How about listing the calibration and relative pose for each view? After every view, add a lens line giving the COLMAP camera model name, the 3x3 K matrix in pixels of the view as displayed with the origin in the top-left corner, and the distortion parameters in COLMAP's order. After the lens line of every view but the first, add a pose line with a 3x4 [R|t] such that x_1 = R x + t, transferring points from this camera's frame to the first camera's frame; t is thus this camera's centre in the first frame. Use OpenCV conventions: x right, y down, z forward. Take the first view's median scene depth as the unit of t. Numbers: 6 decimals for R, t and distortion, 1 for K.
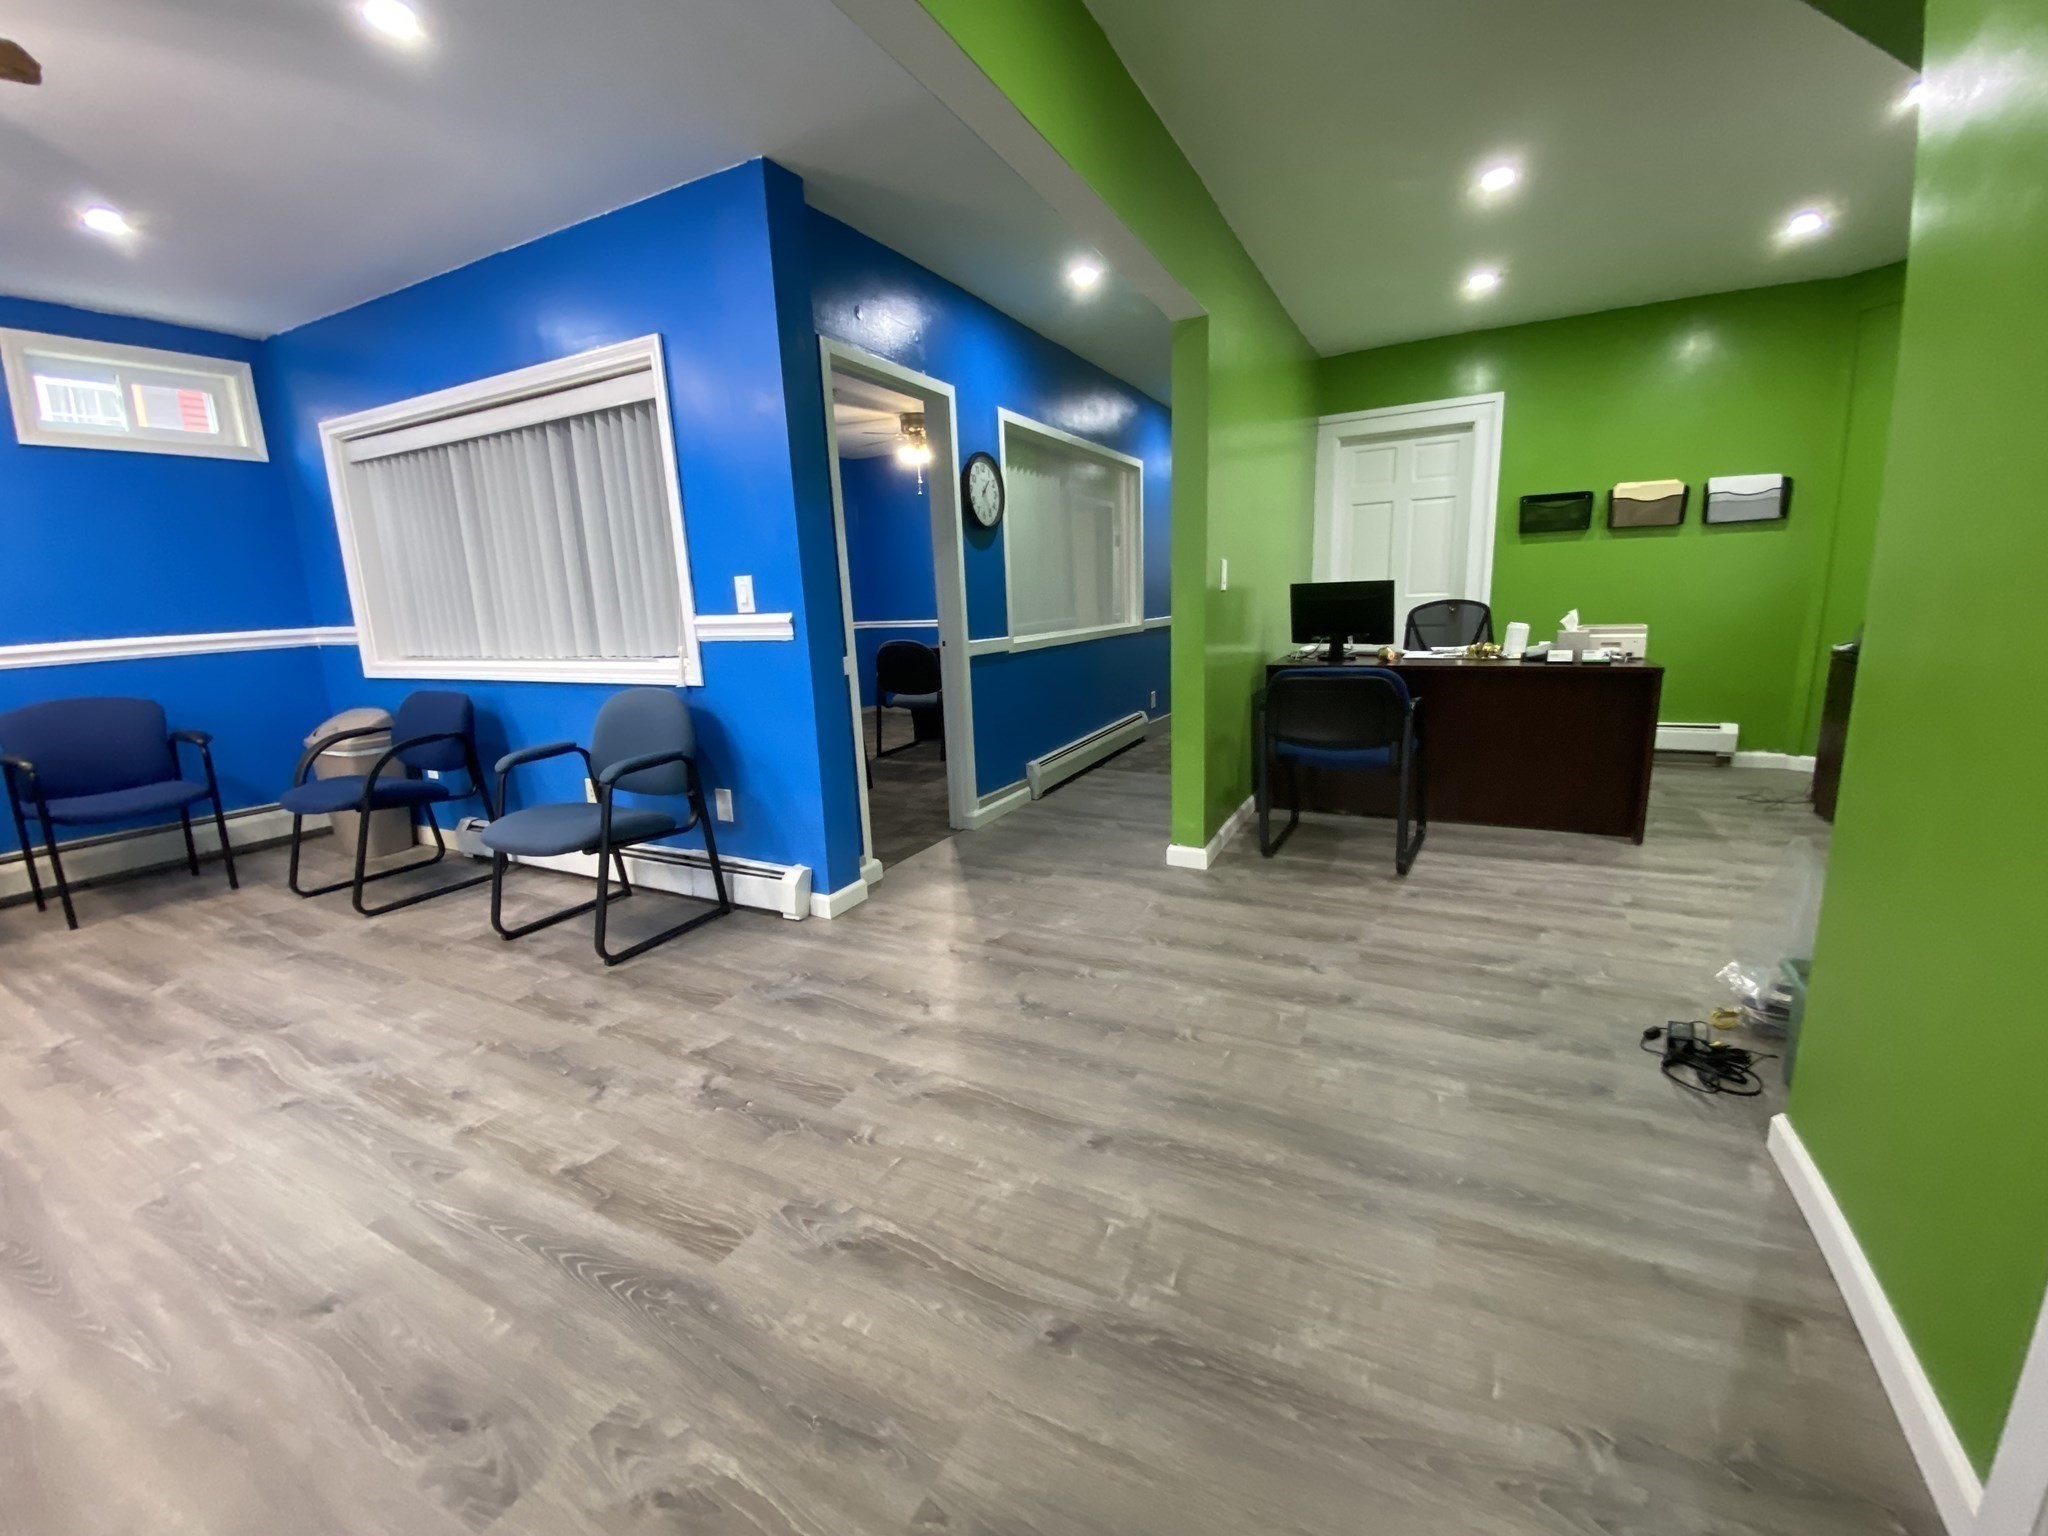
lens RADIAL K [[820.7, 0, 1024.0], [0, 820.7, 768.0], [0, 0, 1]] dist [0.051184, -0.042059]
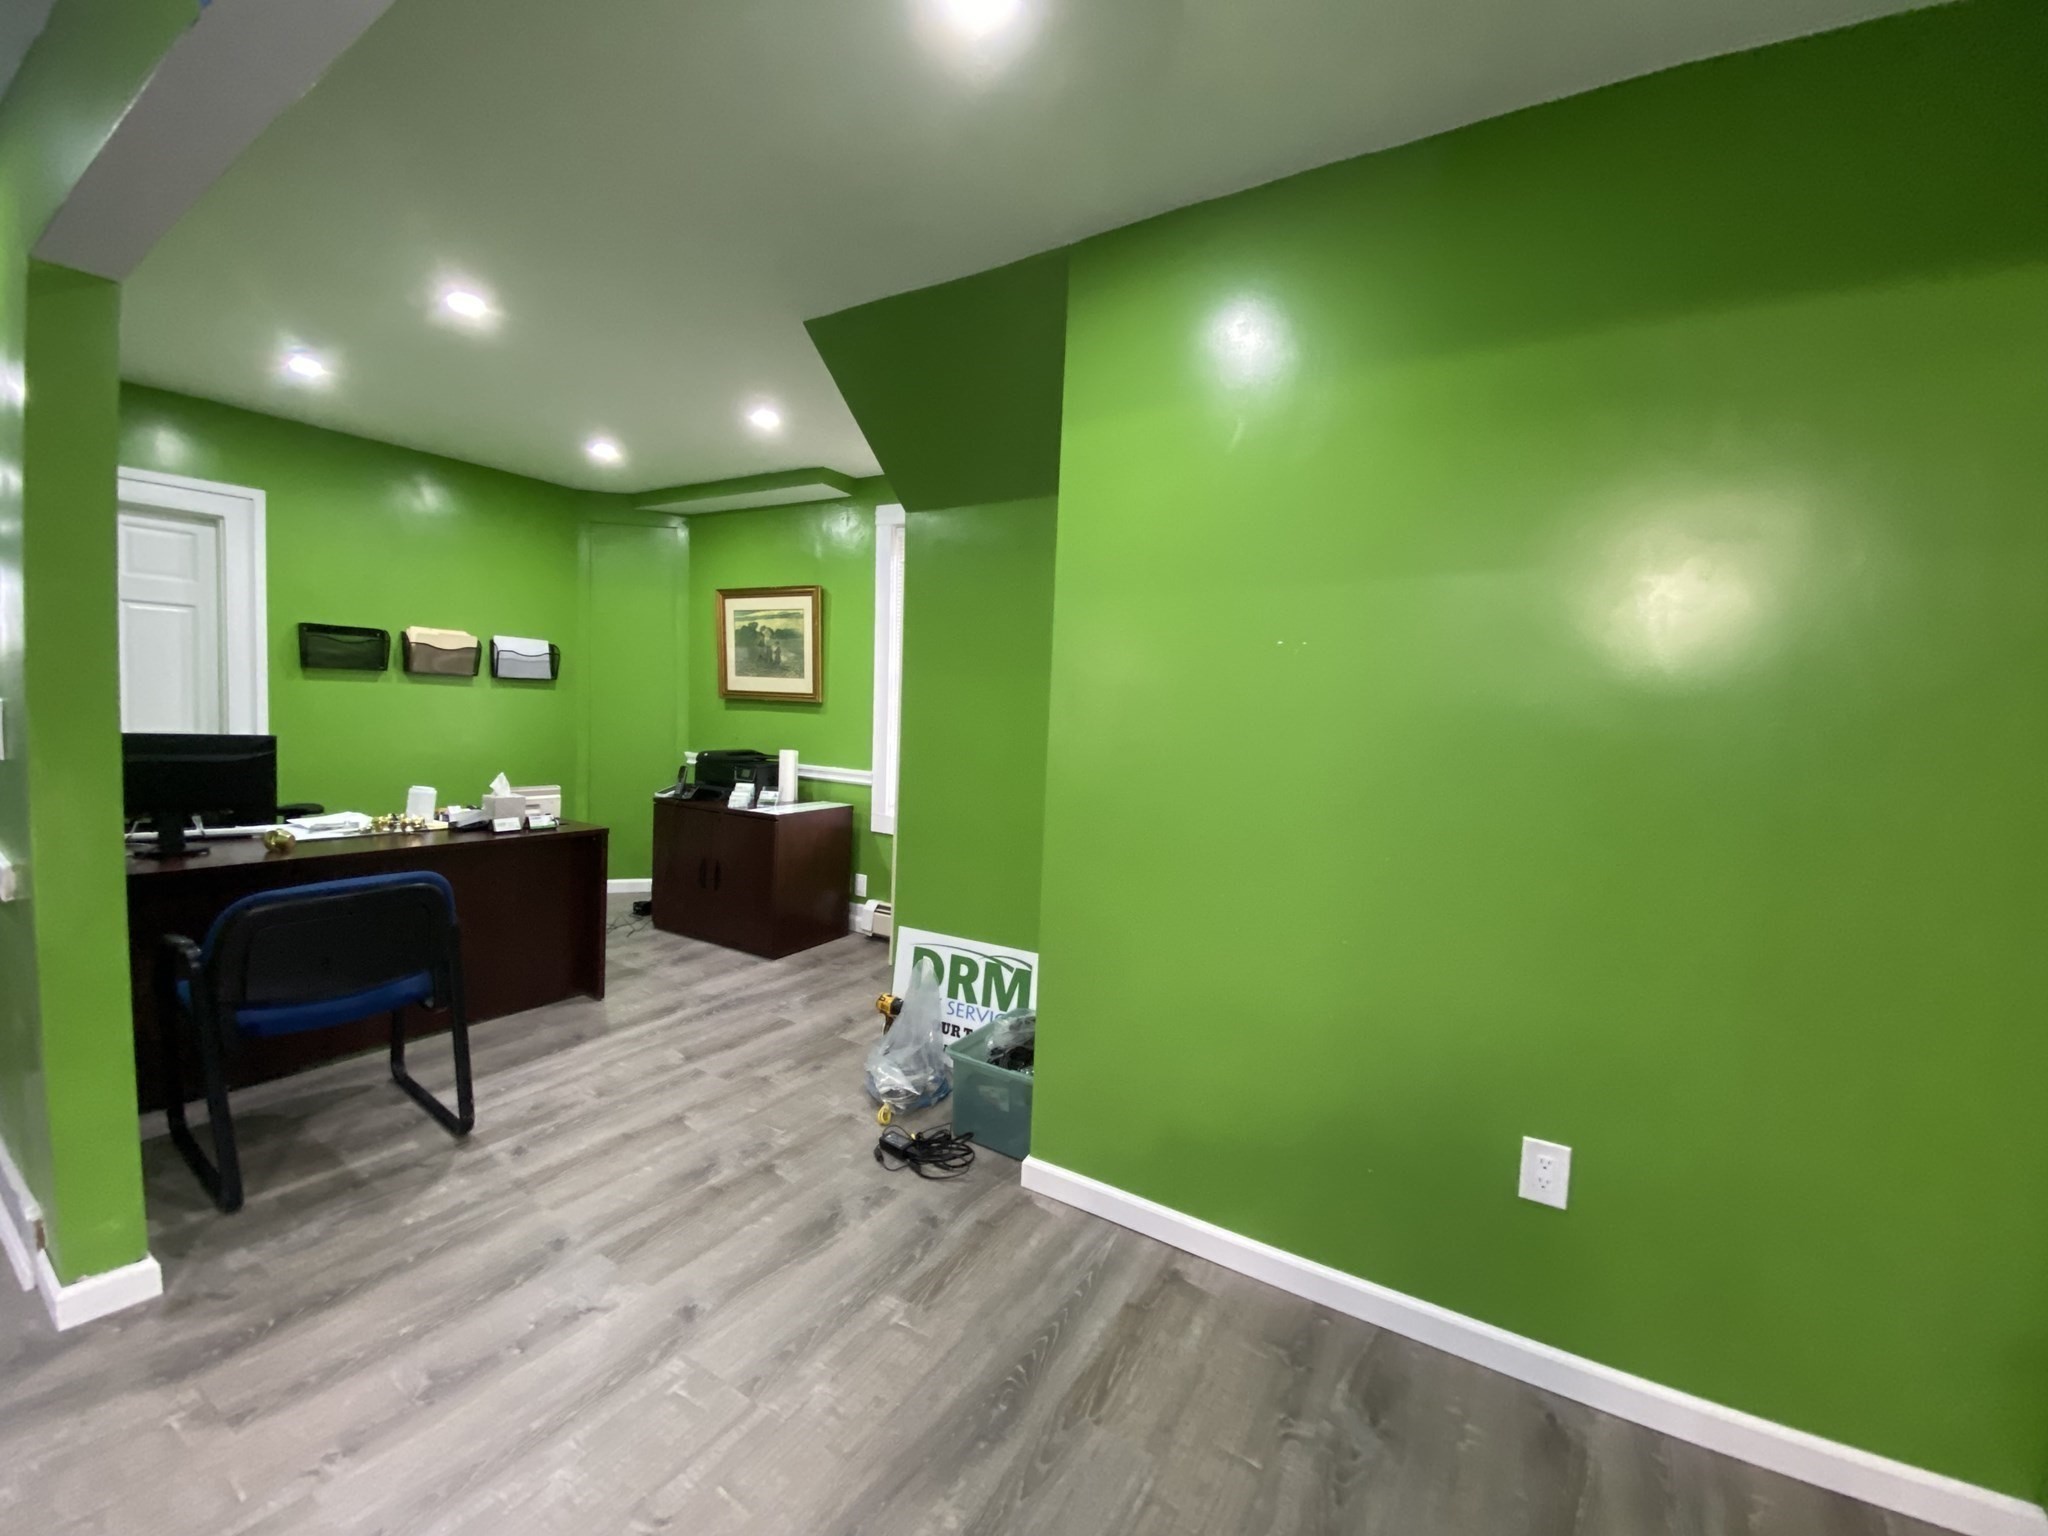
lens RADIAL K [[831.1, 0, 1024.0], [0, 831.1, 768.0], [0, 0, 1]] dist [0.020186, -0.021915]
pose [[0.080678, -0.030135, 0.996285, -0.251388], [0.155471, 0.987689, 0.017285, -0.136256], [-0.984540, 0.153499, 0.084370, 0.388986]]
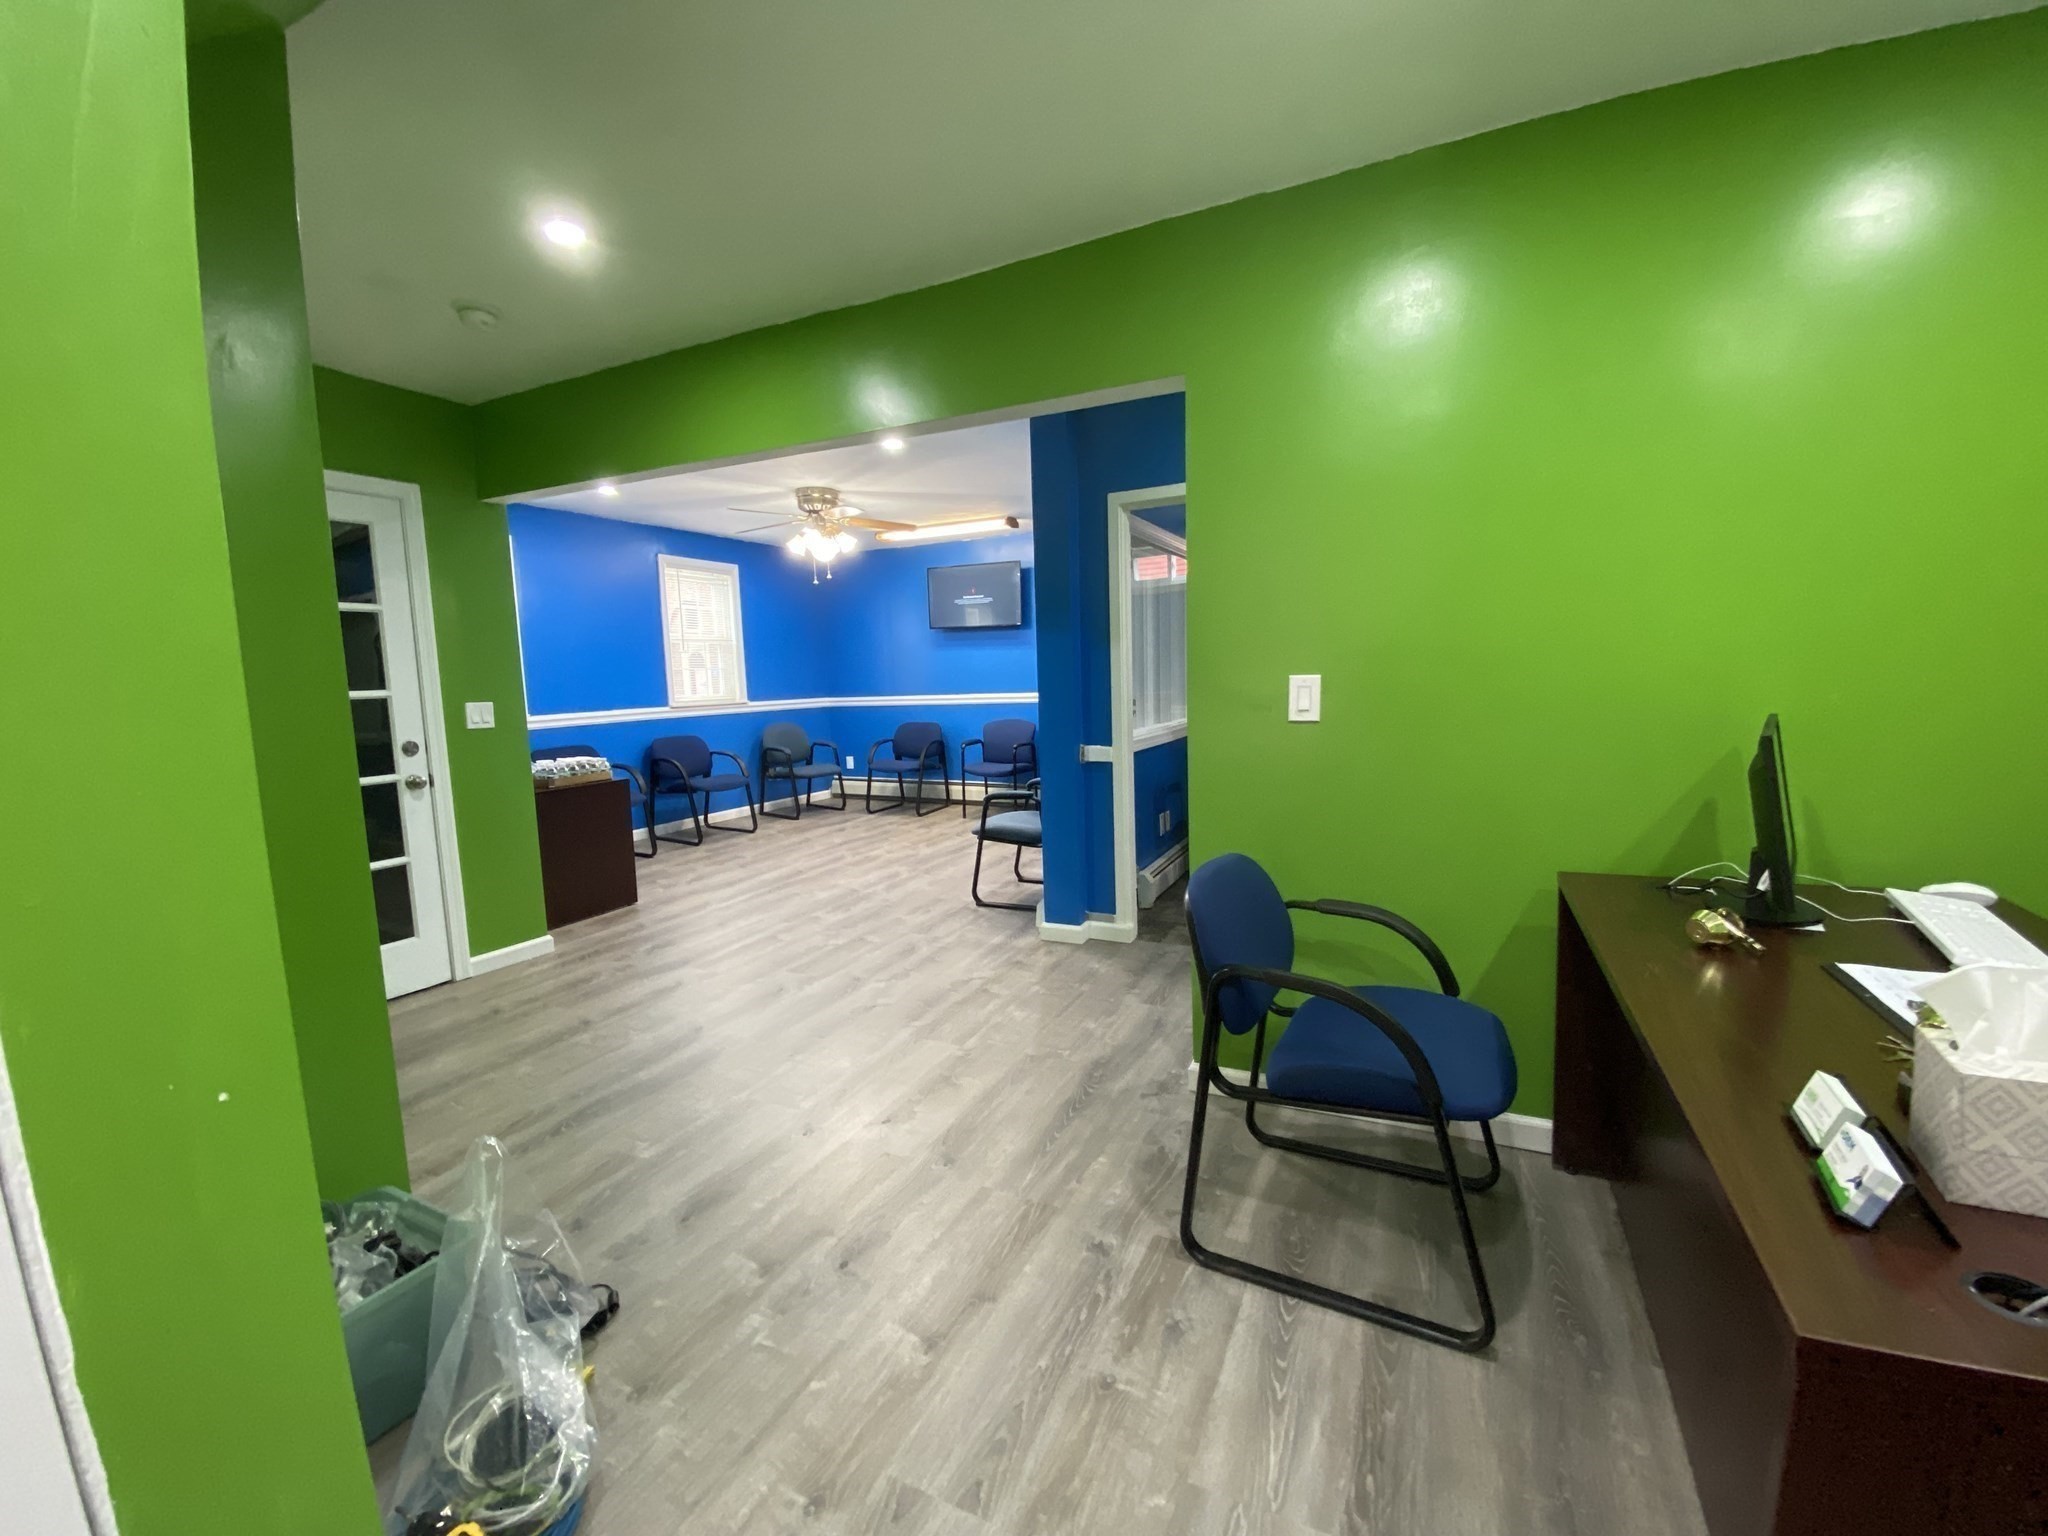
lens RADIAL K [[820.7, 0, 1024.0], [0, 820.7, 768.0], [0, 0, 1]] dist [0.051184, -0.042059]
pose [[0.024562, 0.151951, -0.988083, 0.965078], [-0.167323, 0.975063, 0.145790, -0.256731], [0.985596, 0.161749, 0.049374, 0.814834]]
